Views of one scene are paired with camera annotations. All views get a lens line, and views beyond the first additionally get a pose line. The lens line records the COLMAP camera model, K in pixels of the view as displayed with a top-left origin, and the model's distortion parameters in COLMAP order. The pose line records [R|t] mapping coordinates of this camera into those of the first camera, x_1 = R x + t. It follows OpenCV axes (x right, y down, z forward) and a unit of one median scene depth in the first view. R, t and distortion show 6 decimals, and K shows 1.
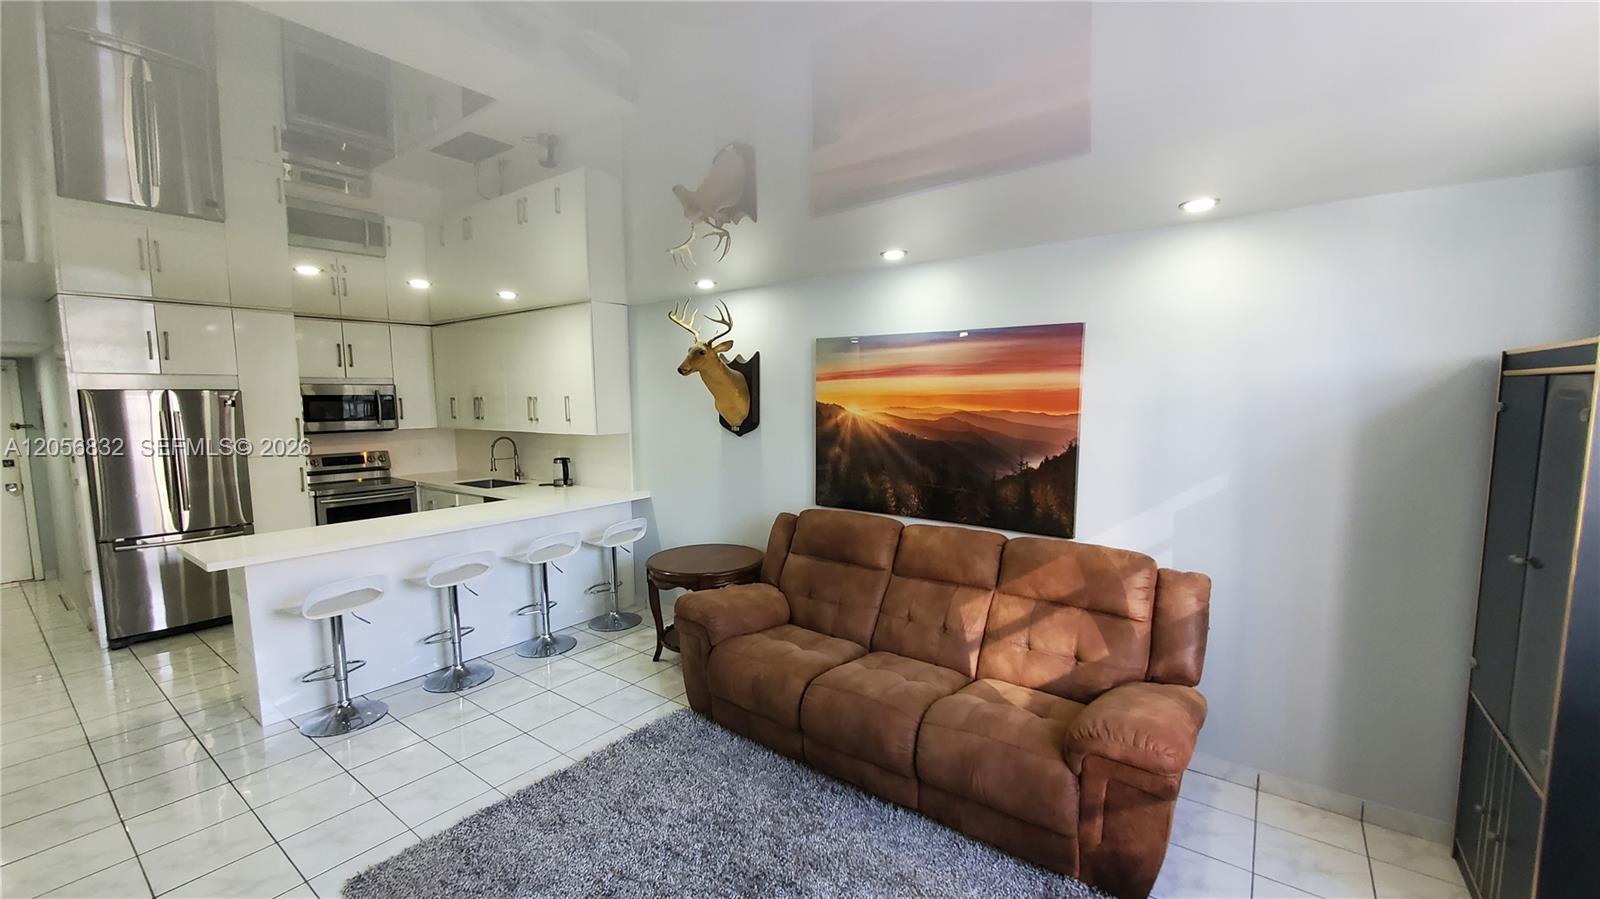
lens RADIAL K [[632.3, 0, 801.6], [0, 632.3, 462.0], [0, 0, 1]] dist [-0.000878, -0.000993]
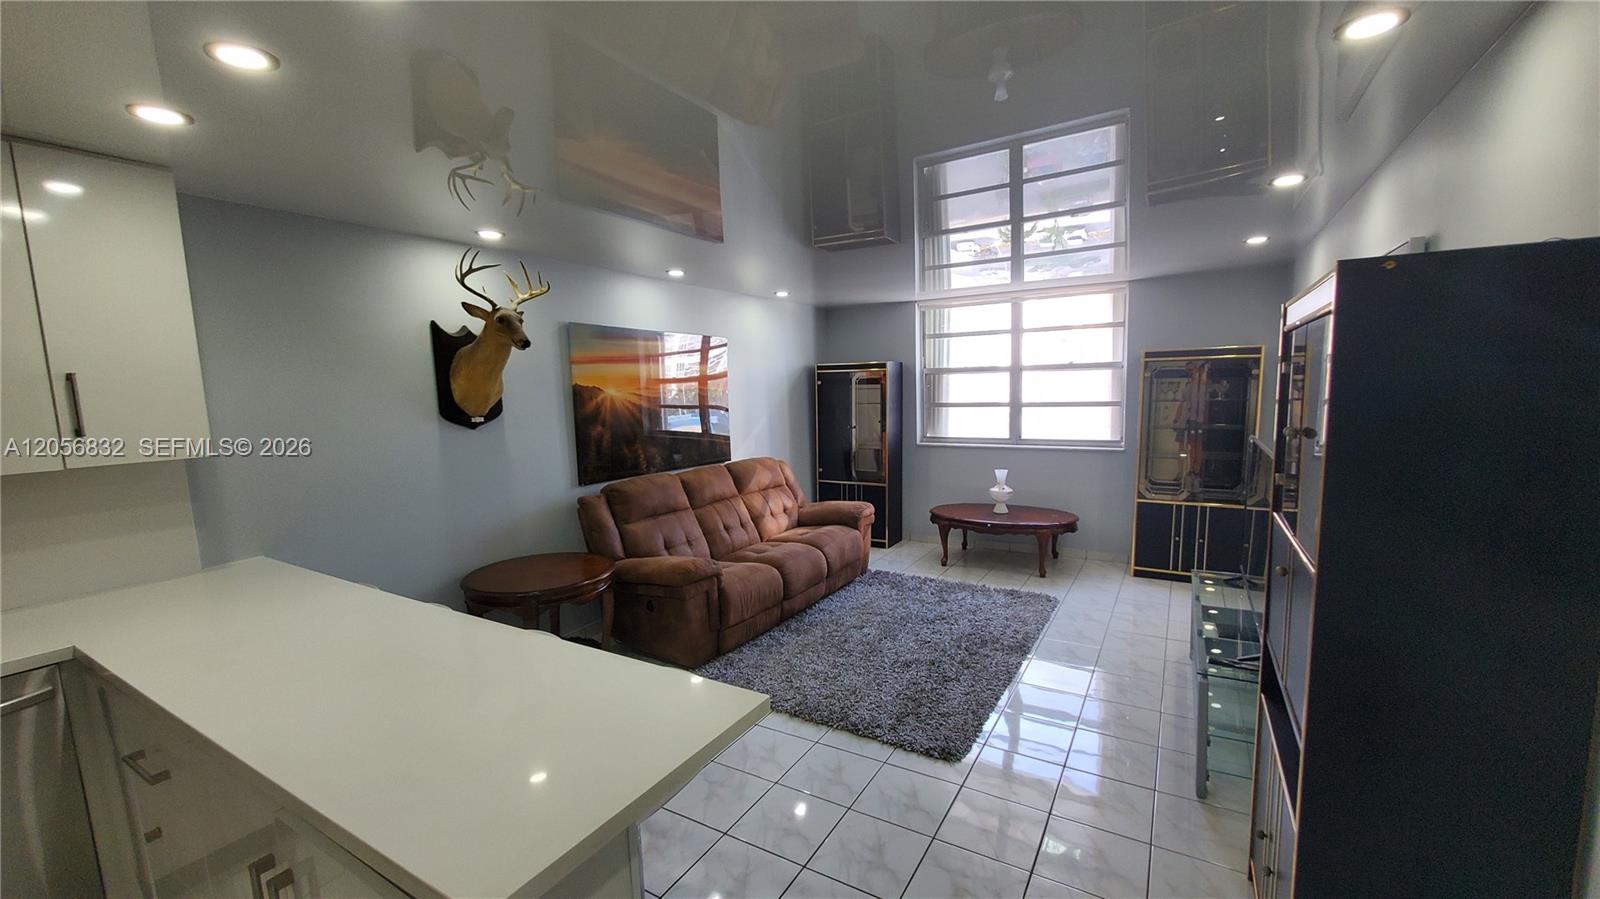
lens RADIAL K [[632.3, 0, 808.3], [0, 632.3, 470.4], [0, 0, 1]] dist [-0.000878, -0.000993]
pose [[-0.101664, -0.120572, 0.987485, -0.773916], [0.129283, 0.982609, 0.133287, -0.034631], [-0.986382, 0.141216, -0.084308, 0.547183]]
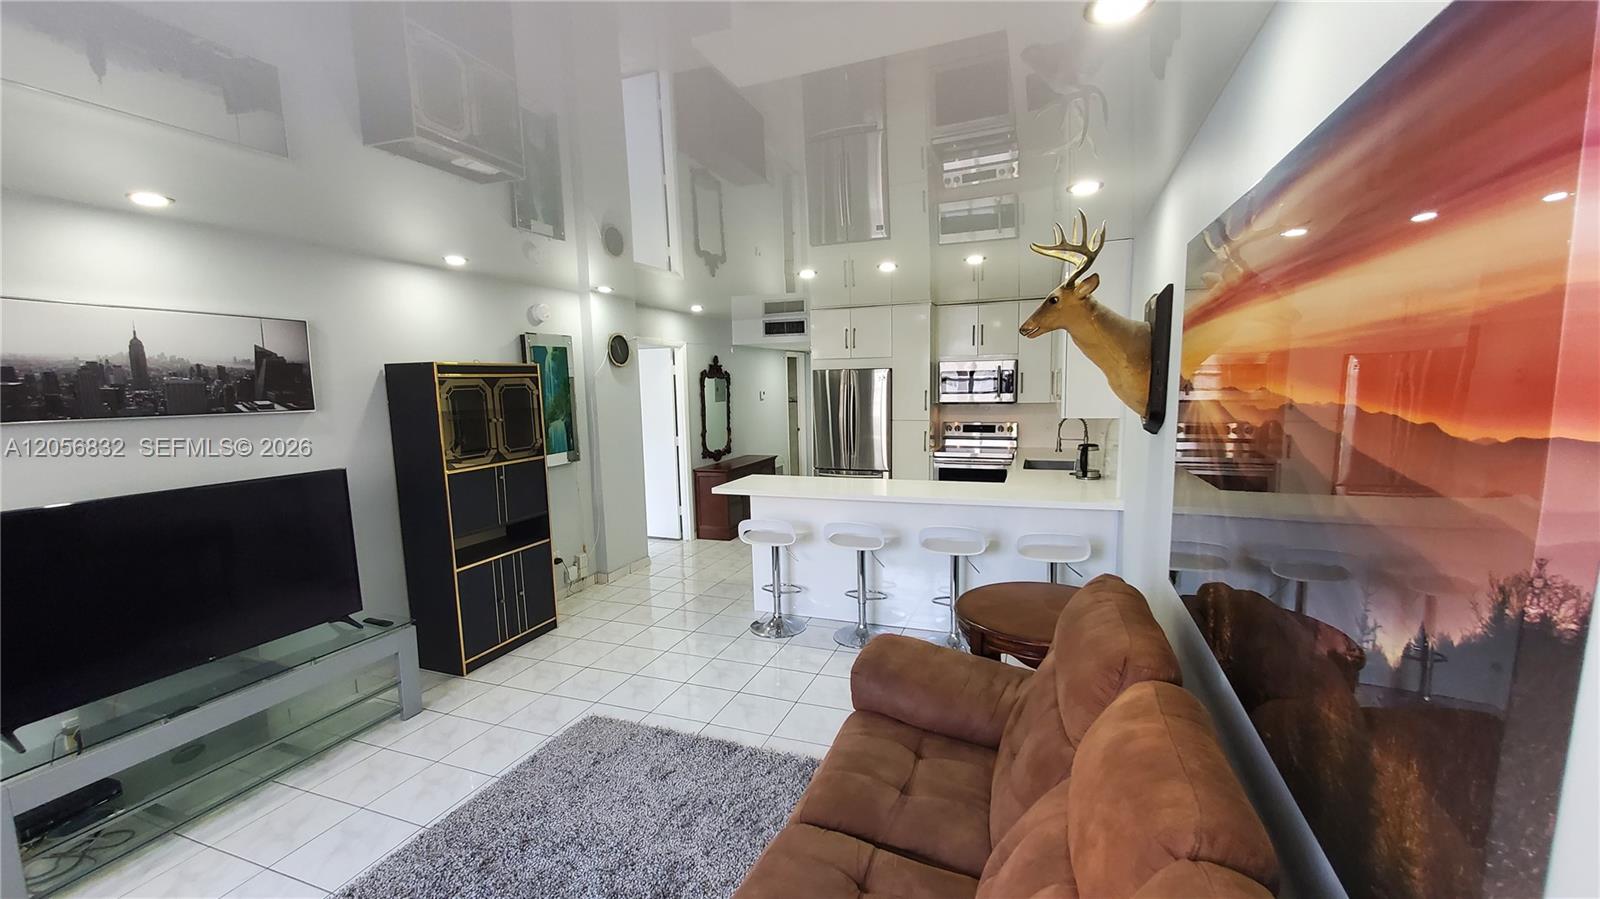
lens RADIAL K [[632.3, 0, 806.0], [0, 632.3, 457.0], [0, 0, 1]] dist [-0.000878, -0.000993]
pose [[0.280949, 0.114764, -0.952836, 0.298352], [-0.078130, 0.992264, 0.096476, -0.040352], [0.956537, 0.047340, 0.287742, 0.419220]]
